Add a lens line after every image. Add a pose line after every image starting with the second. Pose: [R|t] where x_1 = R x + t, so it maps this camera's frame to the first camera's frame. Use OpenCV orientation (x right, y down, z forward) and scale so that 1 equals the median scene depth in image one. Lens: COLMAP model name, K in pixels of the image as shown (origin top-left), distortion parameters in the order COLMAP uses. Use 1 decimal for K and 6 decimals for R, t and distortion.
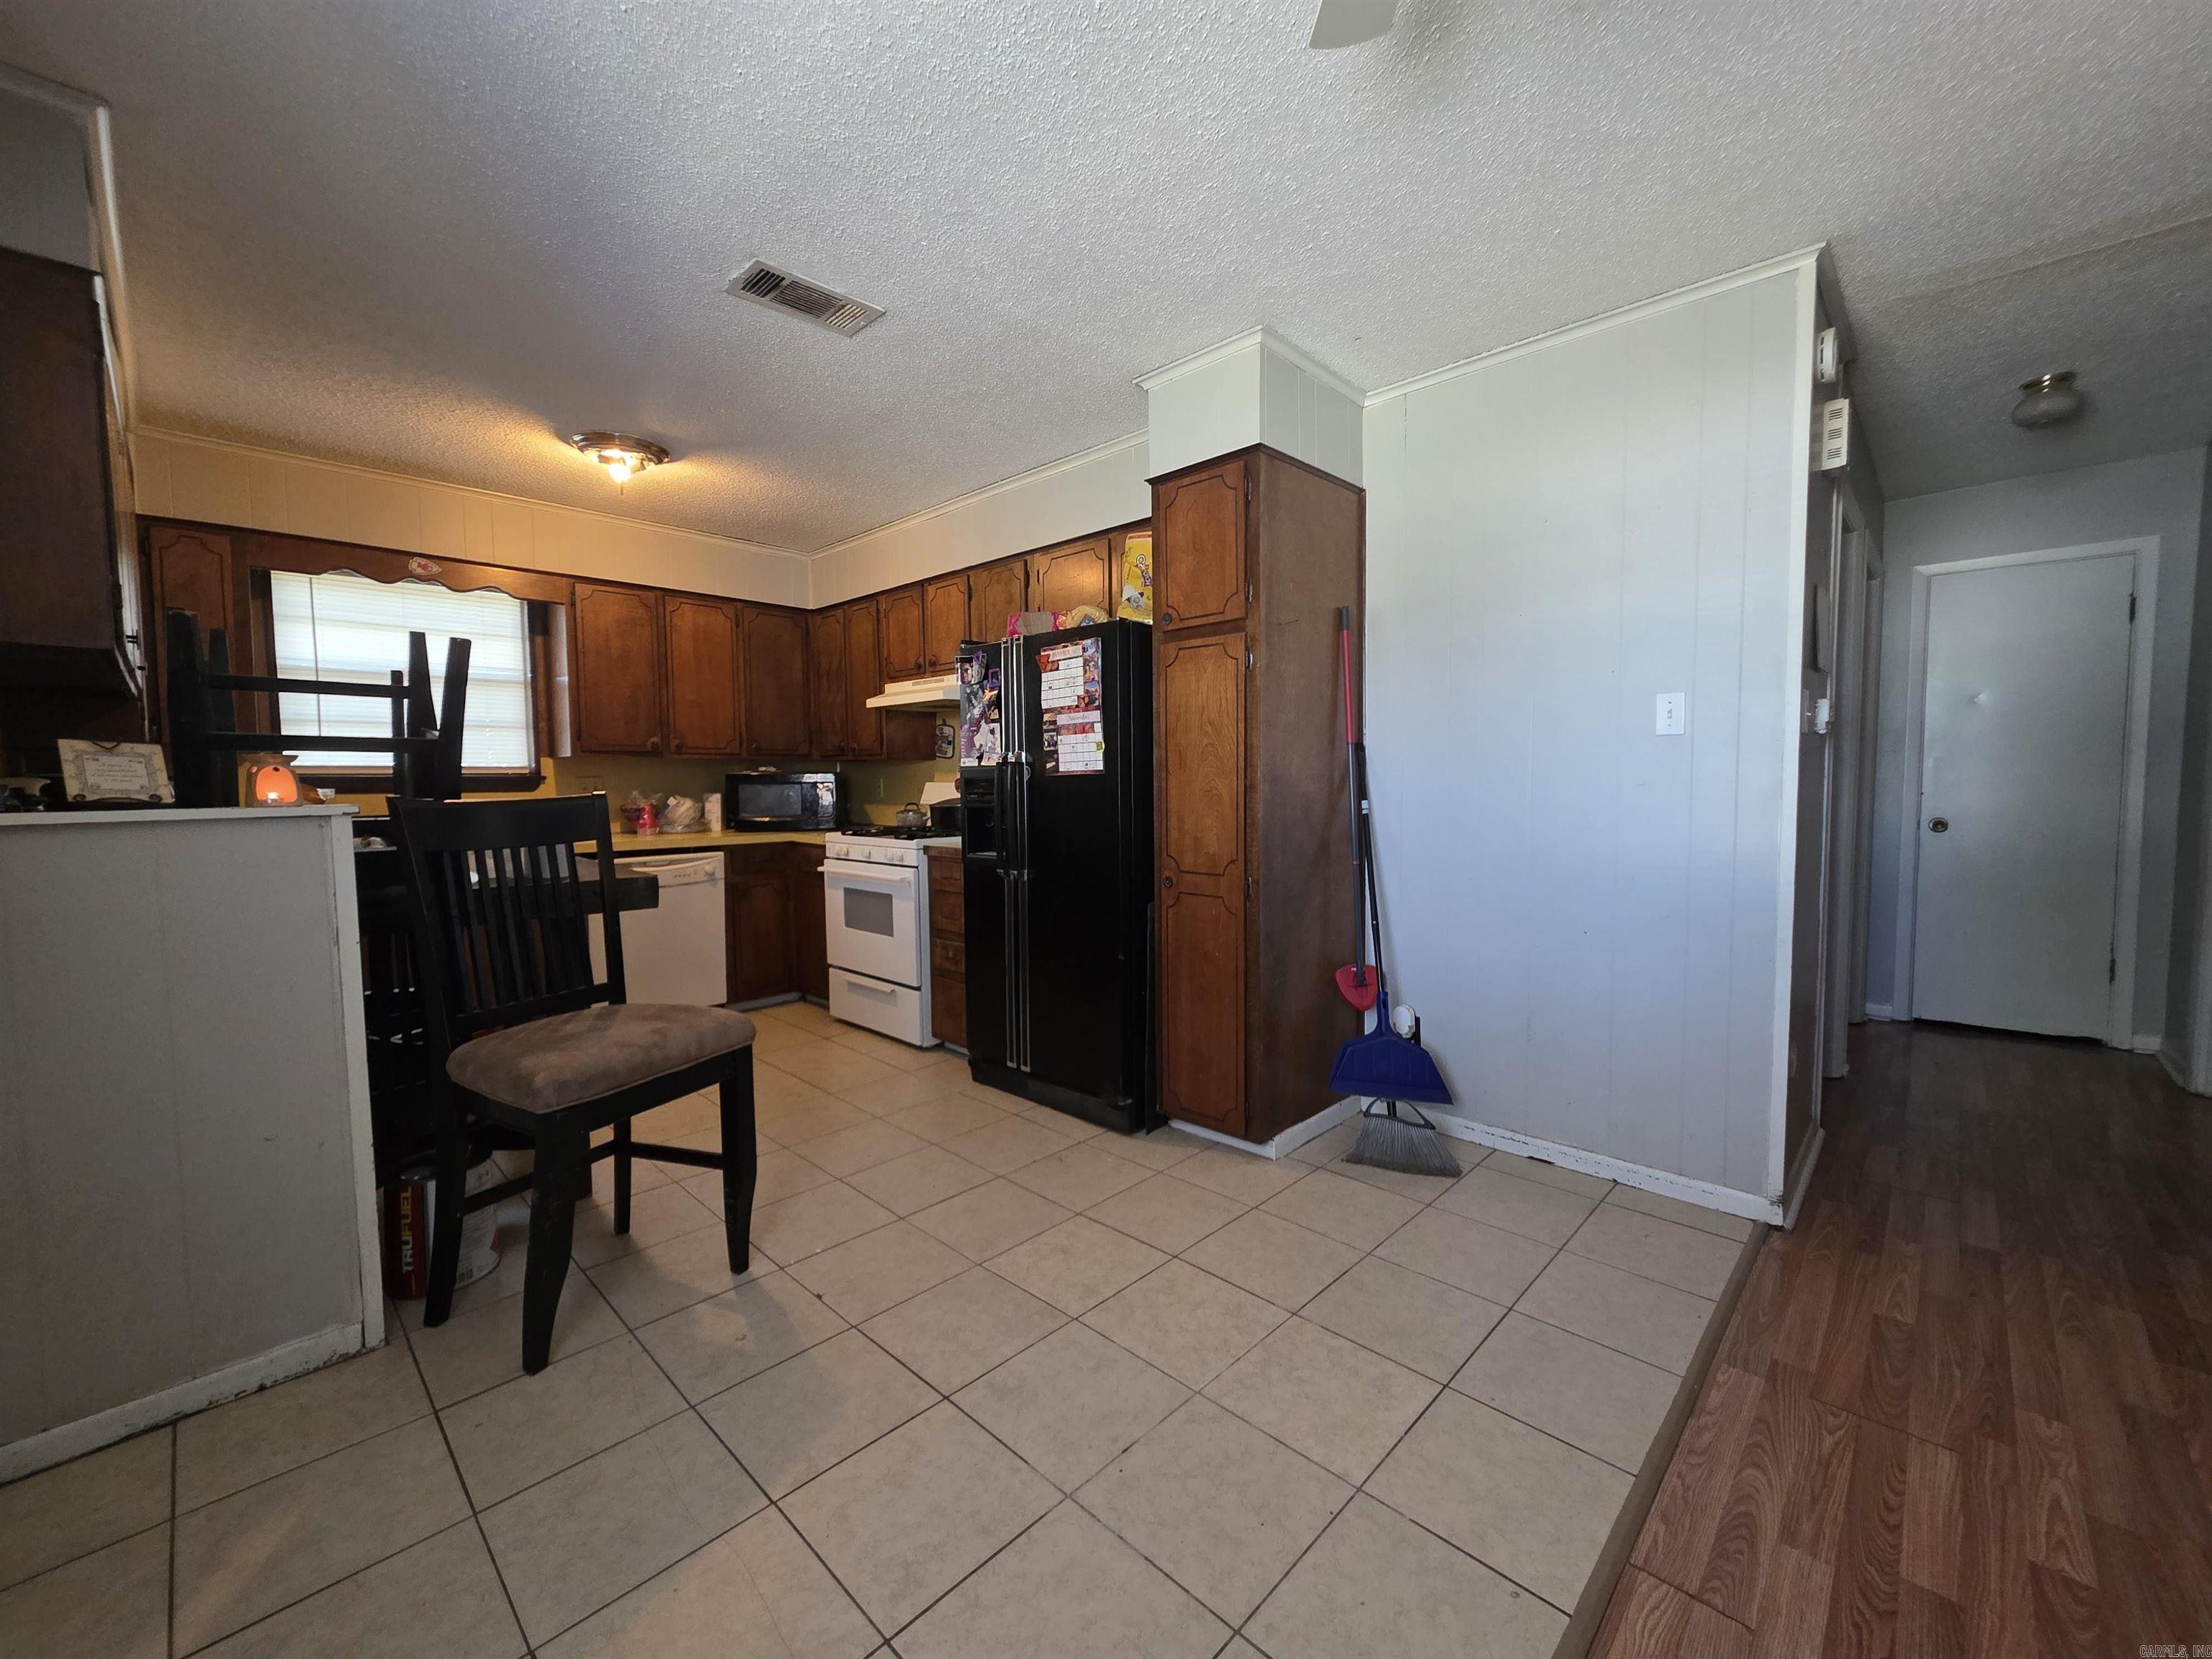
lens RADIAL K [[882.4, 0, 1113.7], [0, 882.4, 831.7], [0, 0, 1]] dist [0.000034, -0.000290]
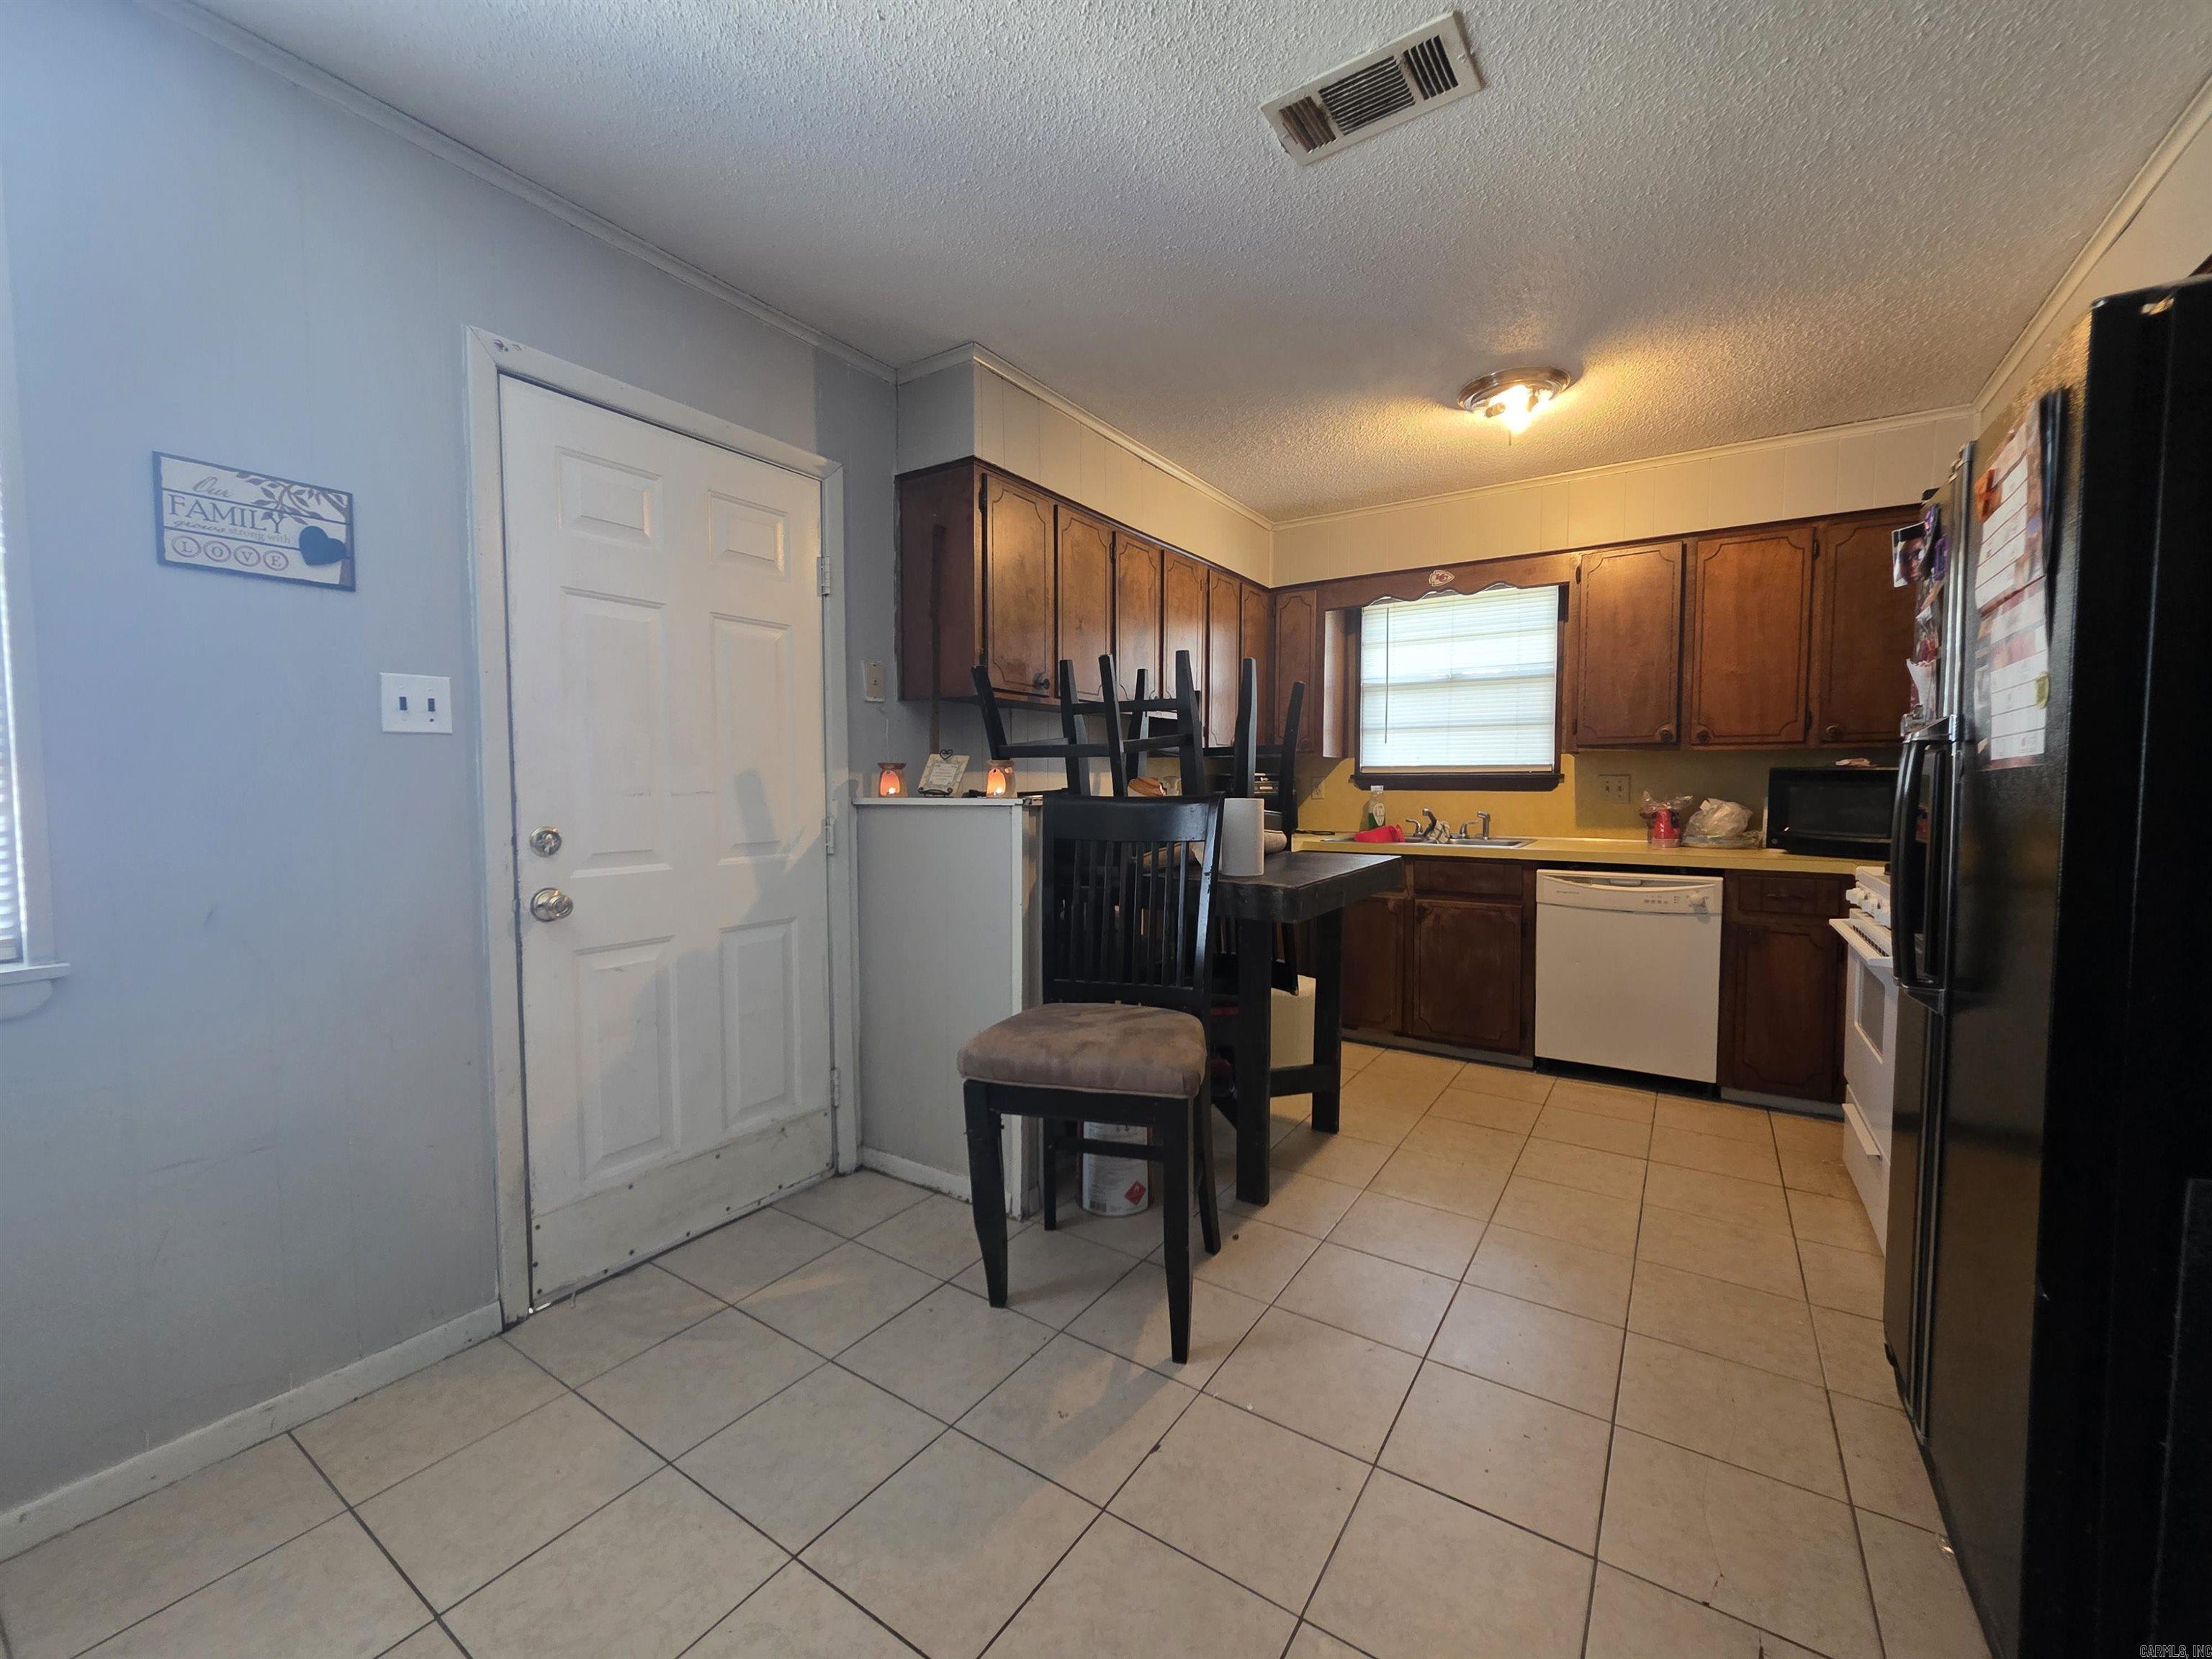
lens RADIAL K [[882.4, 0, 1113.7], [0, 882.4, 831.7], [0, 0, 1]] dist [0.000034, -0.000290]
pose [[0.178740, 0.060825, -0.982014, 0.187746], [-0.058008, 0.997003, 0.051195, -0.023966], [0.982185, 0.047814, 0.181733, 0.389292]]
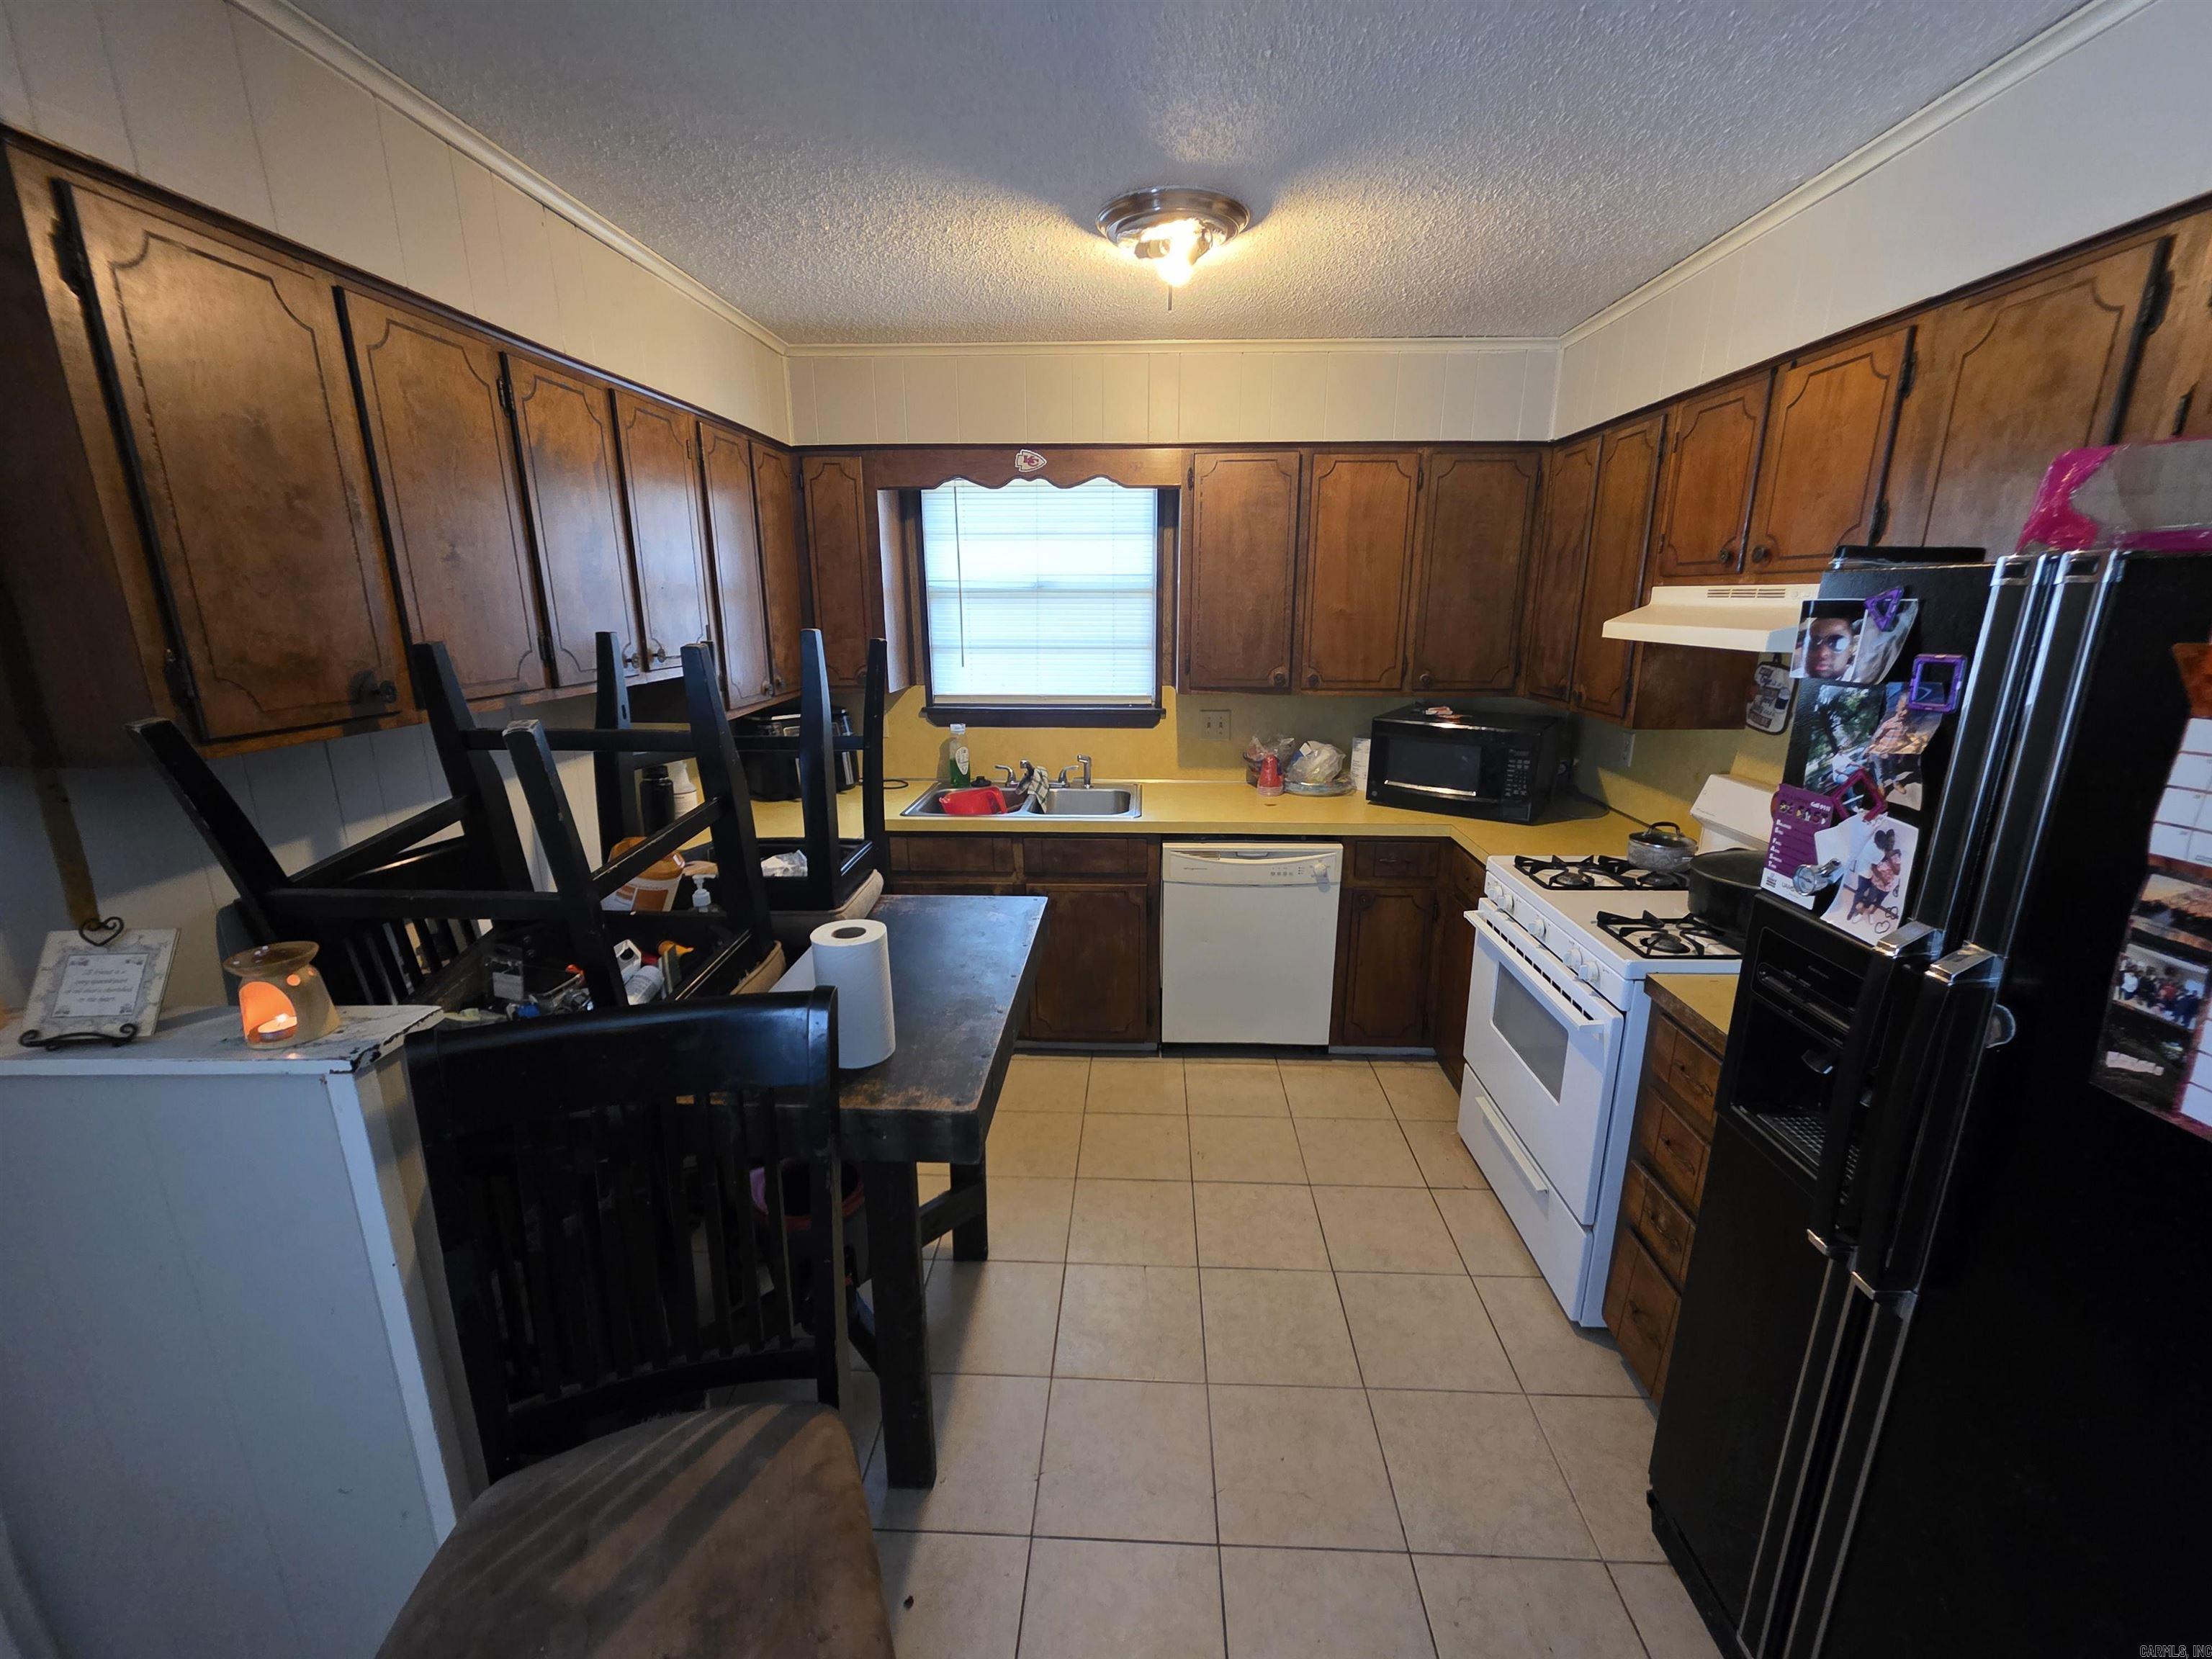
lens RADIAL K [[882.4, 0, 1113.7], [0, 882.4, 831.7], [0, 0, 1]] dist [0.000034, -0.000290]
pose [[0.662166, 0.198722, -0.722527, -0.070253], [-0.048473, 0.973536, 0.223335, -0.137487], [0.747788, -0.112862, 0.654275, 0.438462]]
